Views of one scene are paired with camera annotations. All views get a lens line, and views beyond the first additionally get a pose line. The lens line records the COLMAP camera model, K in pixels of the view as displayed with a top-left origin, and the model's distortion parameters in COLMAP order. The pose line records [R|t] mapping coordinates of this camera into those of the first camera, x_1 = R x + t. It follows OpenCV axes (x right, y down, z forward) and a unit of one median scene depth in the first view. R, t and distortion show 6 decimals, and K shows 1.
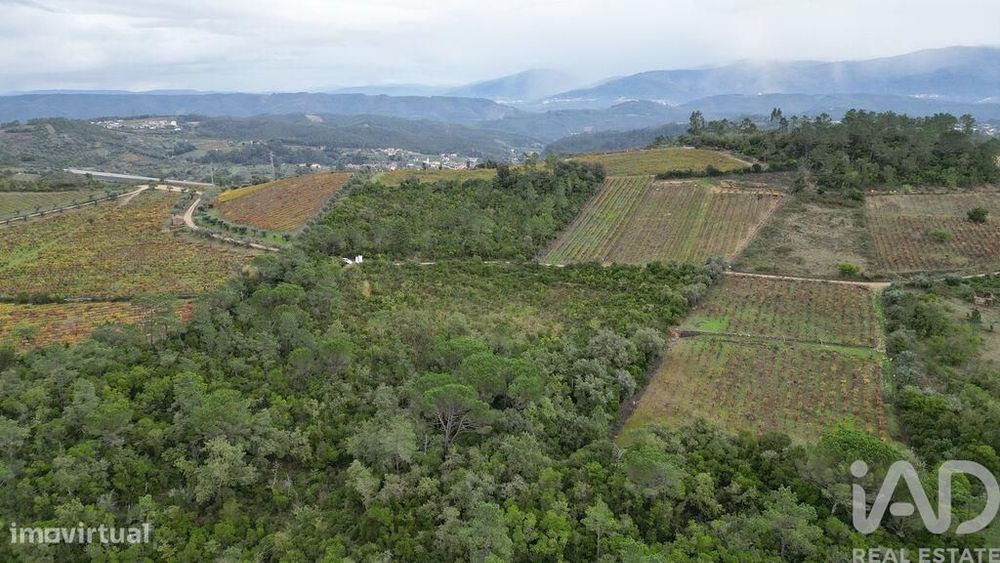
lens RADIAL K [[701.4, 0, 493.9], [0, 701.4, 283.0], [0, 0, 1]] dist [0.075197, -0.081479]
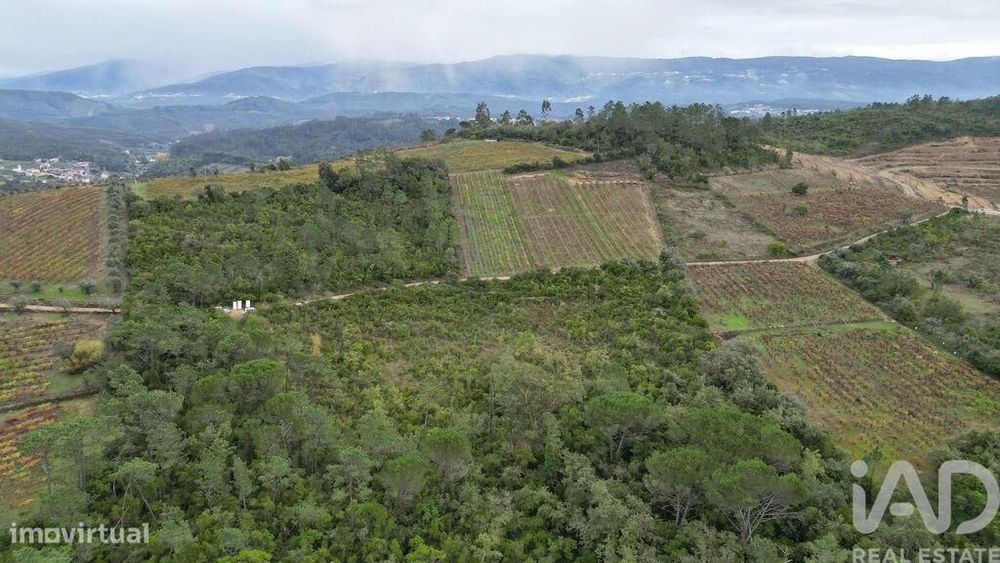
lens RADIAL K [[701.4, 0, 499.5], [0, 701.4, 277.8], [0, 0, 1]] dist [0.075197, -0.081479]
pose [[0.859759, -0.125142, 0.495130, -0.254309], [0.126900, 0.991455, 0.030234, -0.040044], [-0.494682, 0.036837, 0.868293, 0.203698]]
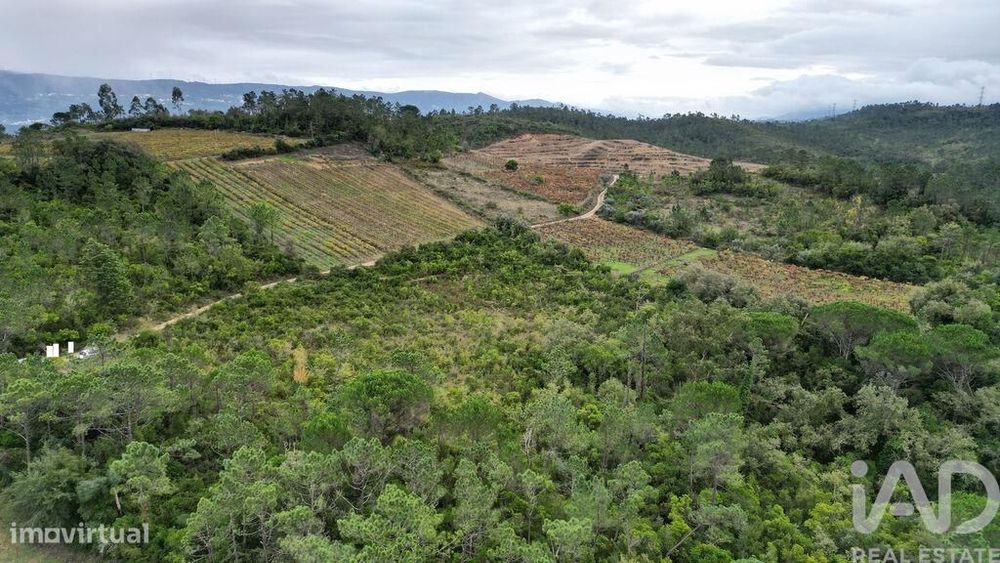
lens RADIAL K [[701.4, 0, 502.0], [0, 701.4, 277.2], [0, 0, 1]] dist [0.075197, -0.081479]
pose [[0.311042, -0.198644, 0.929405, -0.392455], [0.242479, 0.962136, 0.124490, -0.051832], [-0.918943, 0.186640, 0.347432, 0.494448]]
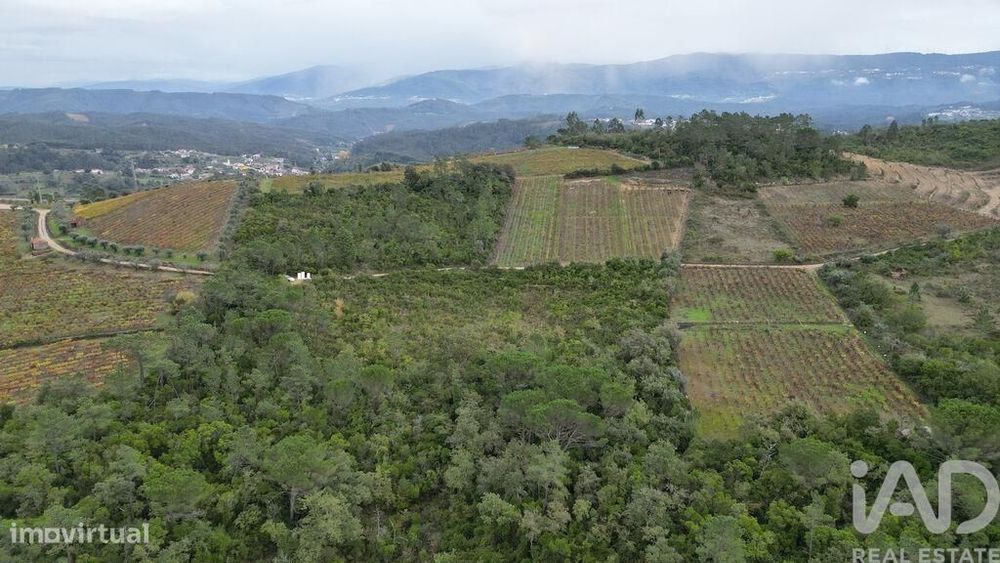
lens RADIAL K [[701.4, 0, 496.8], [0, 701.4, 284.3], [0, 0, 1]] dist [0.075197, -0.081479]
pose [[0.957657, -0.072534, 0.278626, -0.165998], [0.071349, 0.997347, 0.014405, -0.014380], [-0.278932, 0.006085, 0.960292, 0.038935]]
